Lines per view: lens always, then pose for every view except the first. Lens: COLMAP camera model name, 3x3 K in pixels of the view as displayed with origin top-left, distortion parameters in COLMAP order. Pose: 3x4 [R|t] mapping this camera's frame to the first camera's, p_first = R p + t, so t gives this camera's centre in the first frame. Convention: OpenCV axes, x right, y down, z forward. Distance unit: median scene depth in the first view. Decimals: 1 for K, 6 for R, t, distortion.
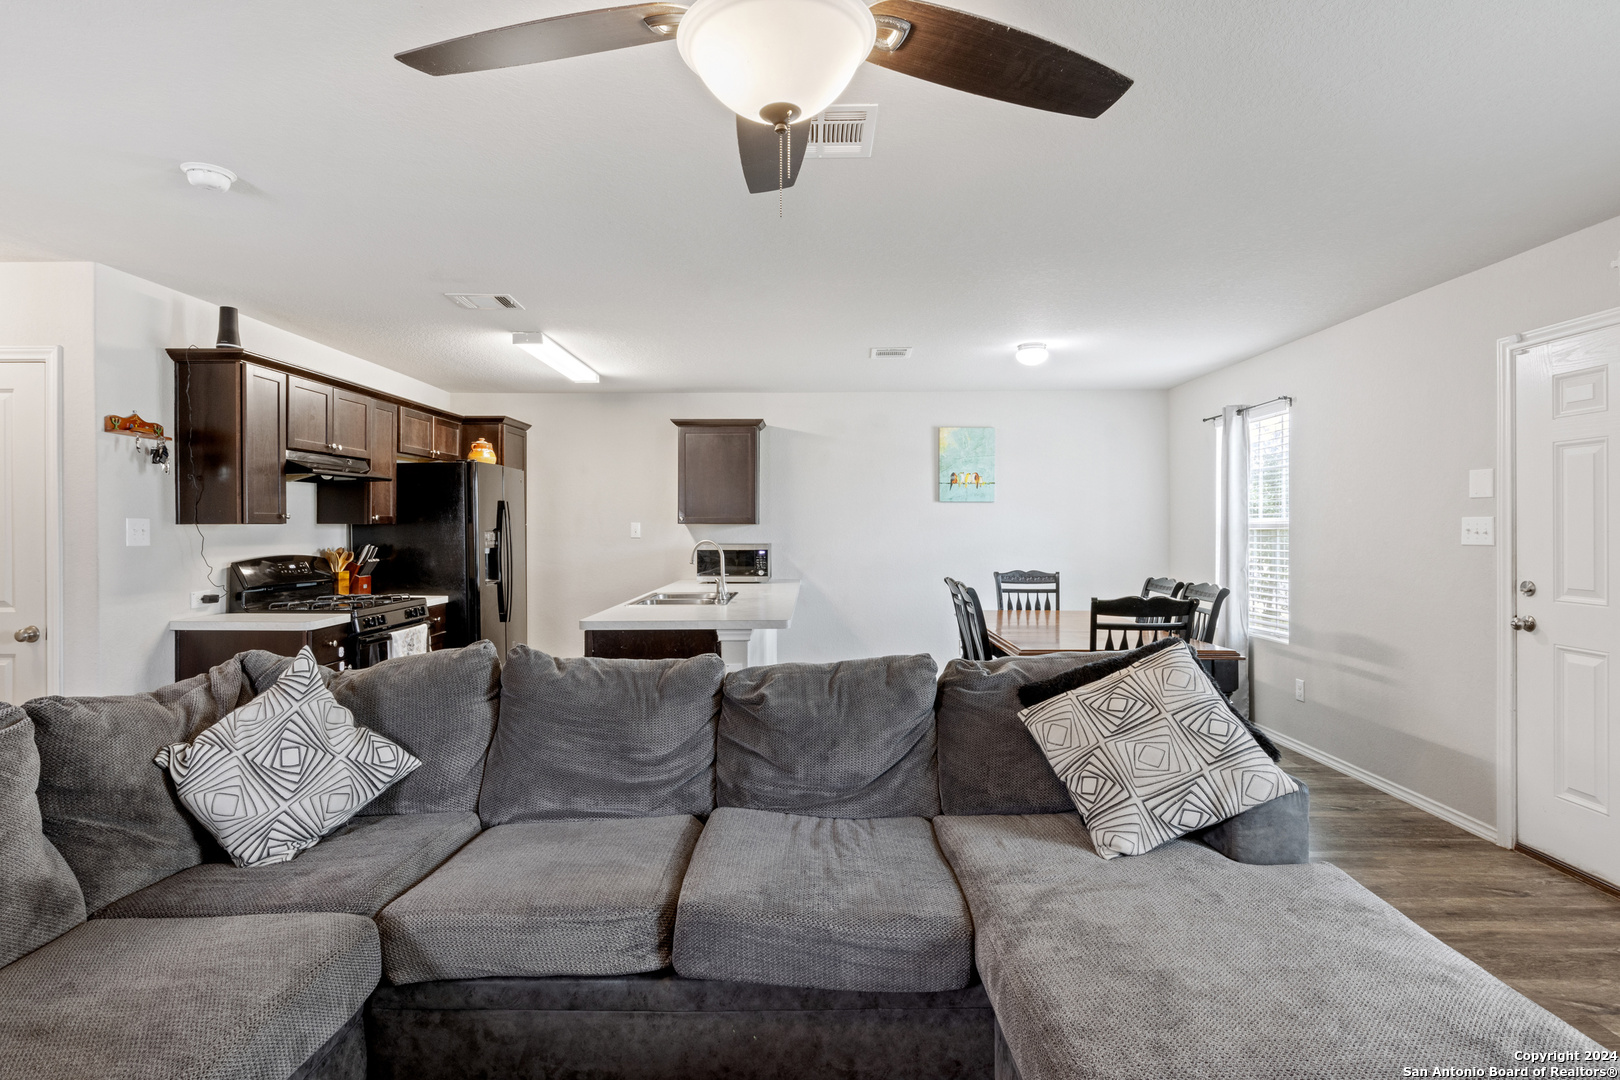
lens RADIAL K [[814.0, 0, 811.9], [0, 814.0, 529.0], [0, 0, 1]] dist [-0.005574, 0.001789]
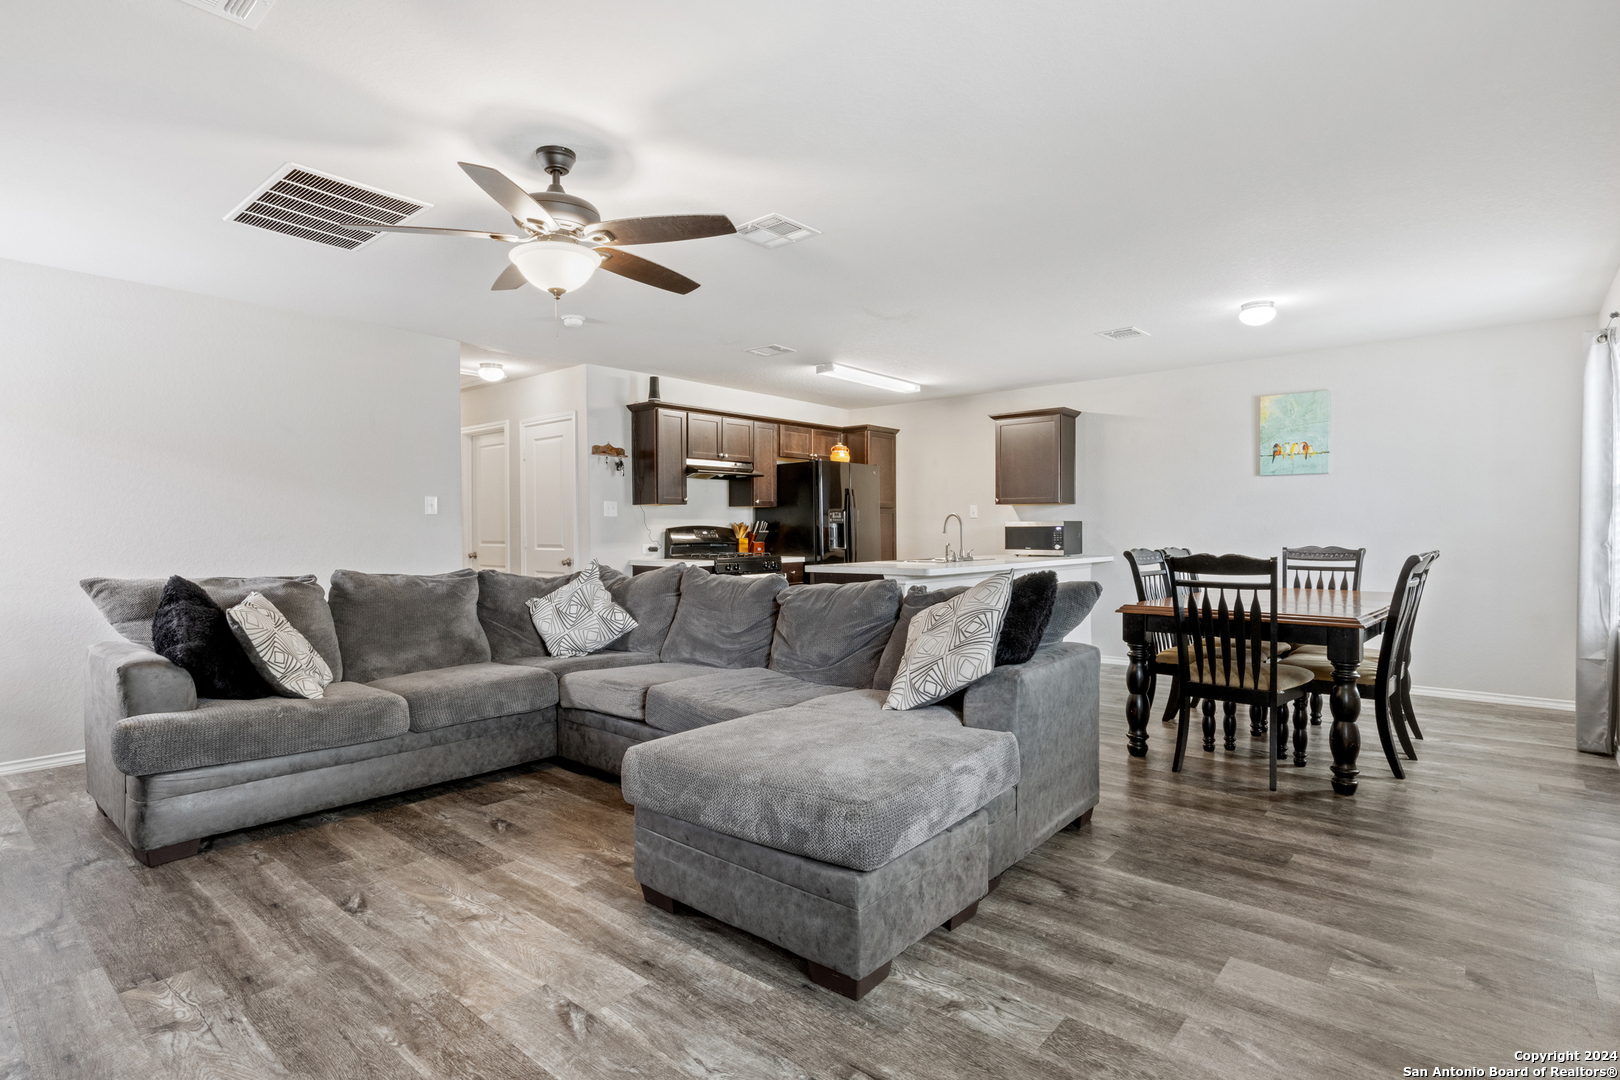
lens RADIAL K [[814.0, 0, 810.9], [0, 814.0, 544.8], [0, 0, 1]] dist [-0.005574, 0.001789]
pose [[0.760727, 0.009529, -0.649002, 0.600963], [0.002014, 0.999853, 0.017041, 0.047145], [0.649069, -0.014271, 0.760596, -0.080650]]
